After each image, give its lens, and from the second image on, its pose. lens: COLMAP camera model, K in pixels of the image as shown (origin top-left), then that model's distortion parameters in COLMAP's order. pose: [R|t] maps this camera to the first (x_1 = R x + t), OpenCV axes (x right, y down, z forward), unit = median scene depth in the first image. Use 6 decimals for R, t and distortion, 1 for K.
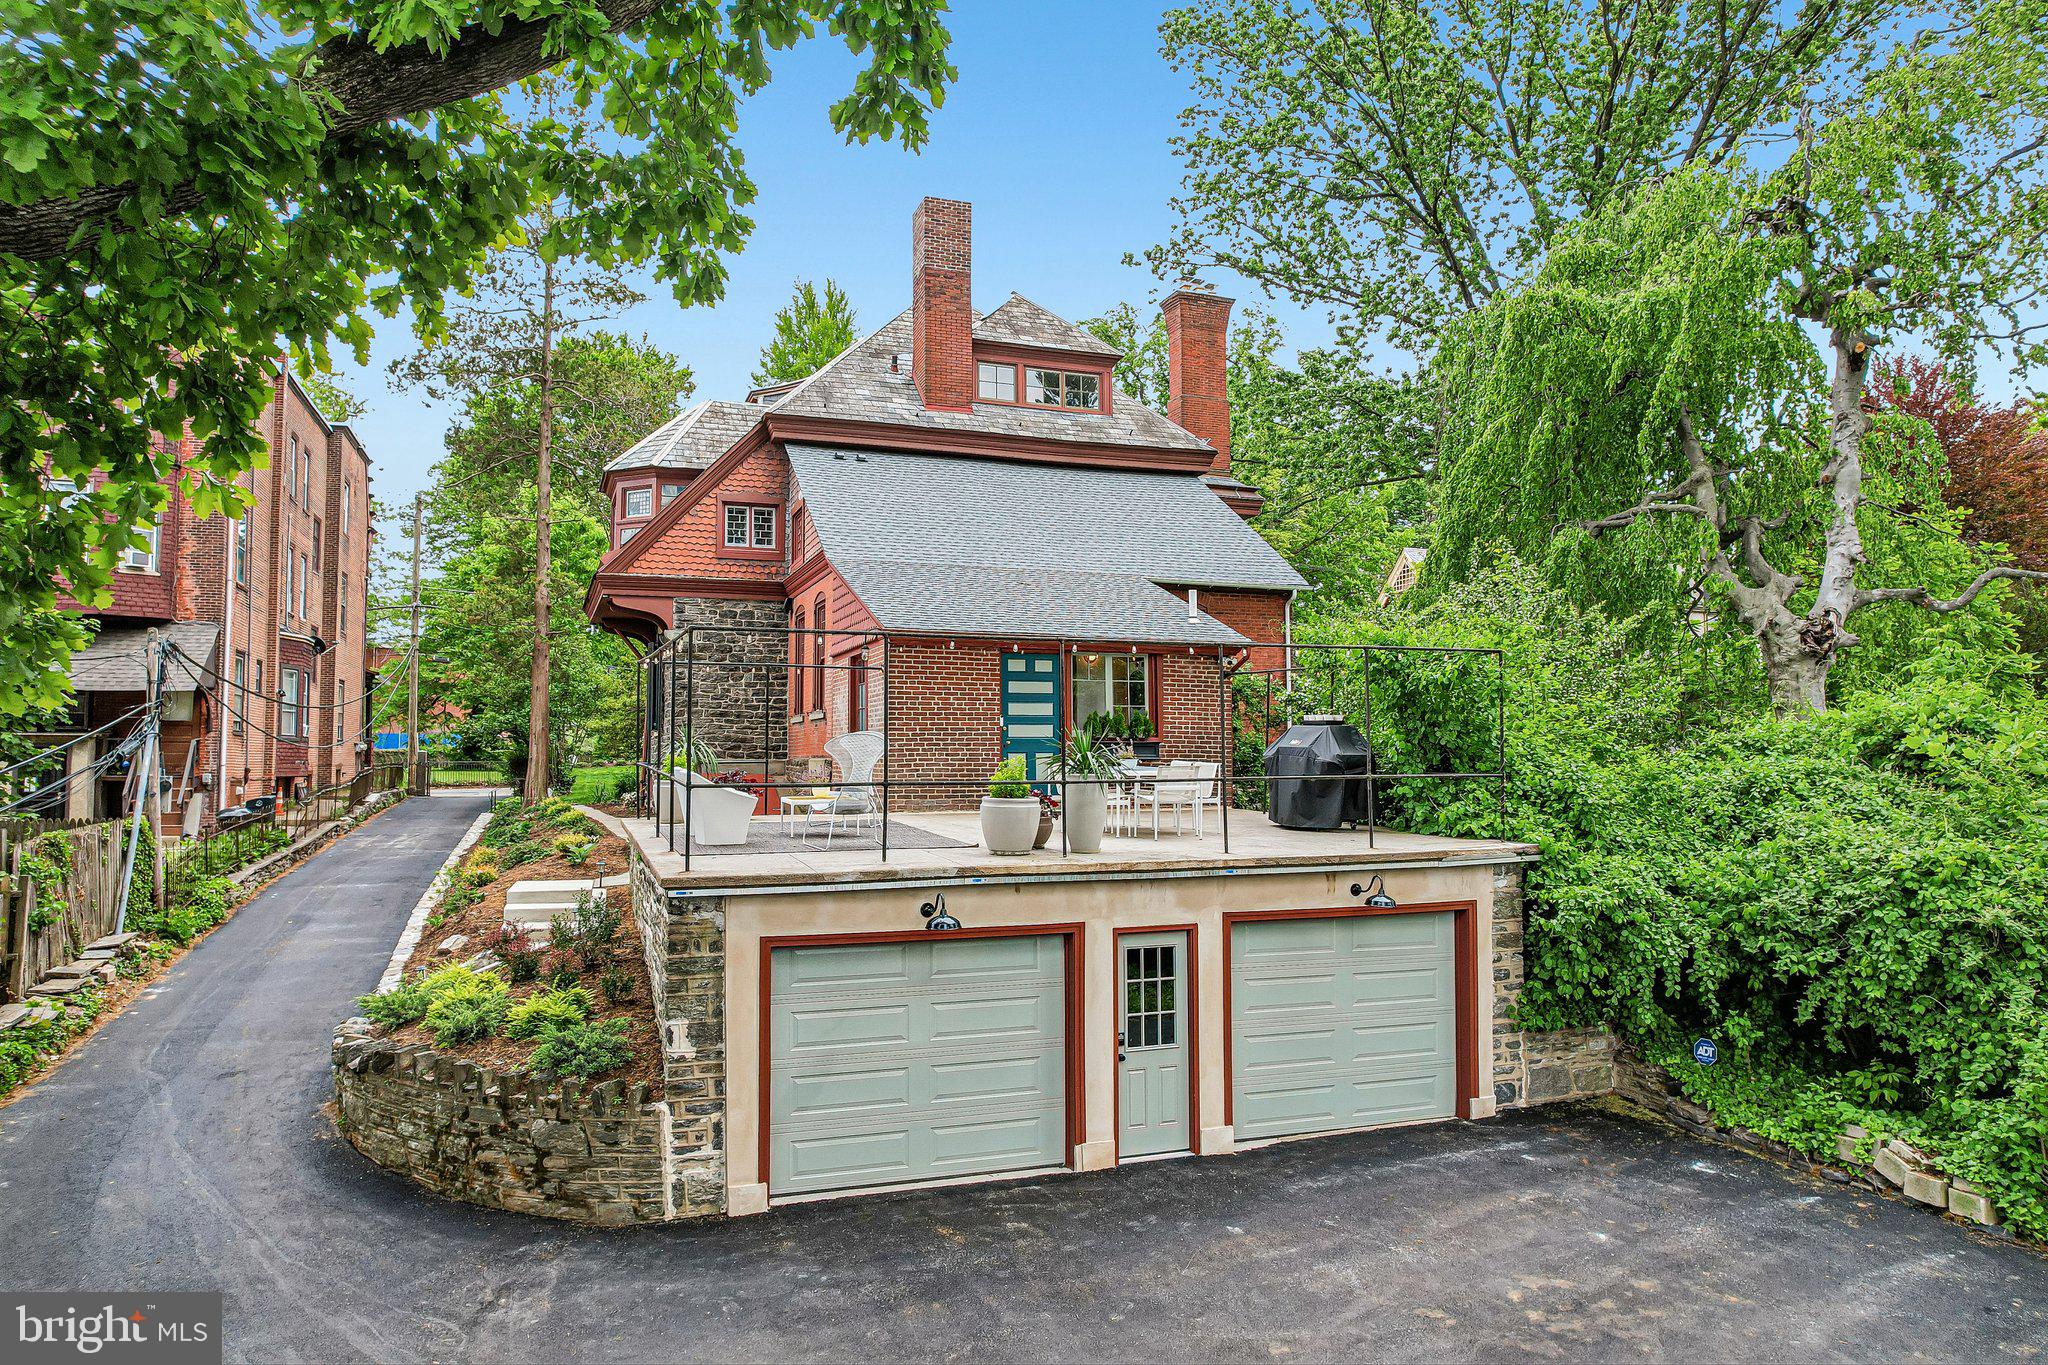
lens RADIAL K [[1319.5, 0, 1021.5], [0, 1319.5, 685.4], [0, 0, 1]] dist [-0.074894, 0.059190]
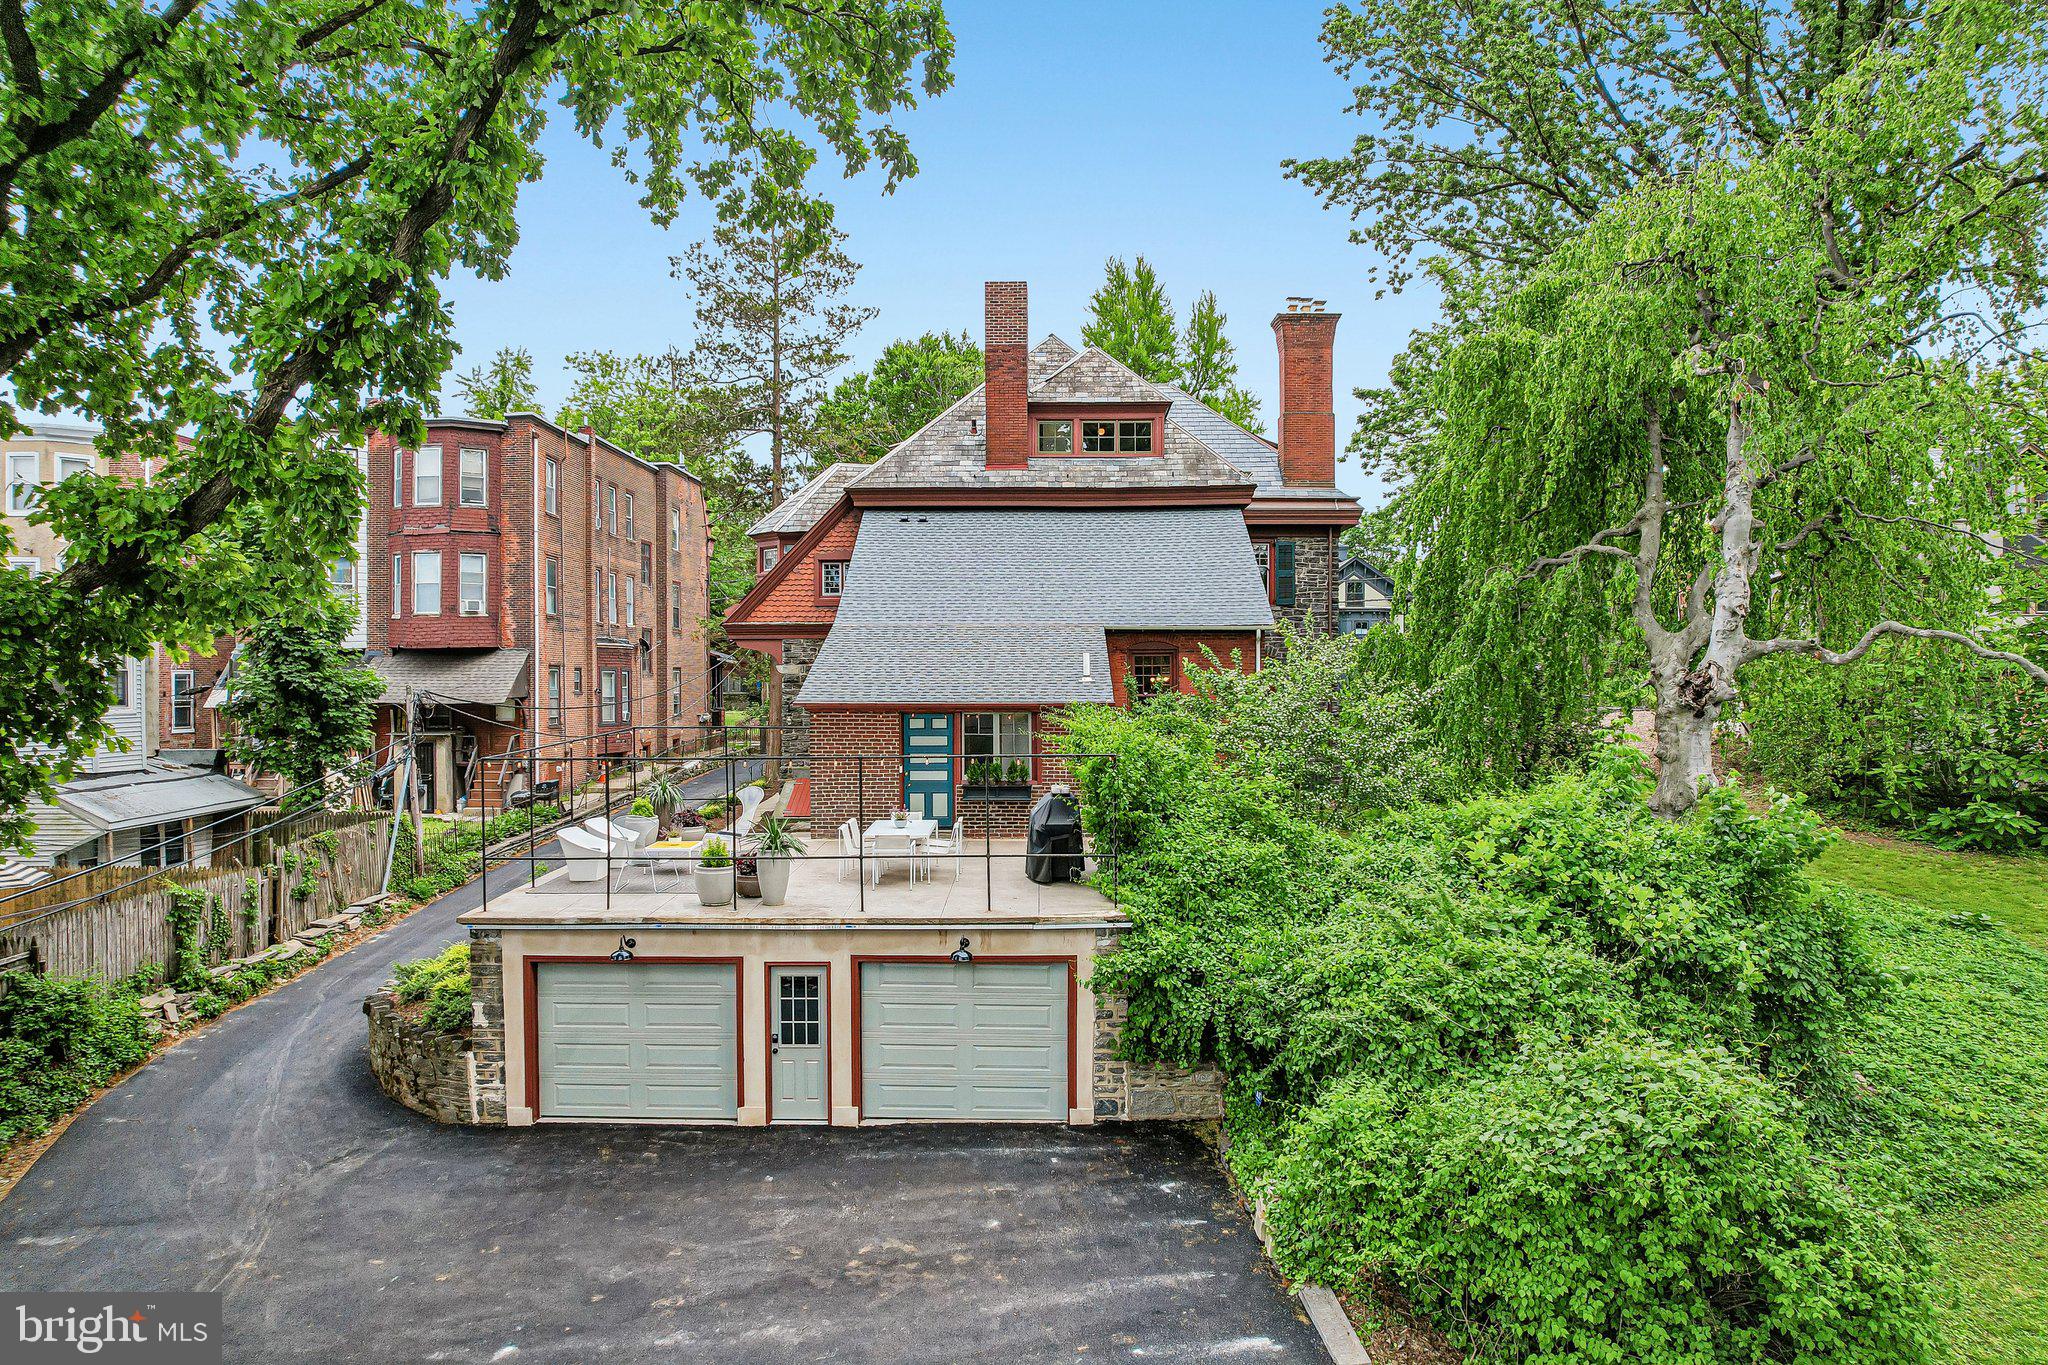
lens RADIAL K [[1319.5, 0, 1025.2], [0, 1319.5, 679.7], [0, 0, 1]] dist [-0.074894, 0.059190]
pose [[0.932888, -0.000616, -0.360166, 0.825260], [0.022898, 0.998077, 0.057604, -0.192452], [0.359437, -0.061985, 0.931108, -0.203527]]
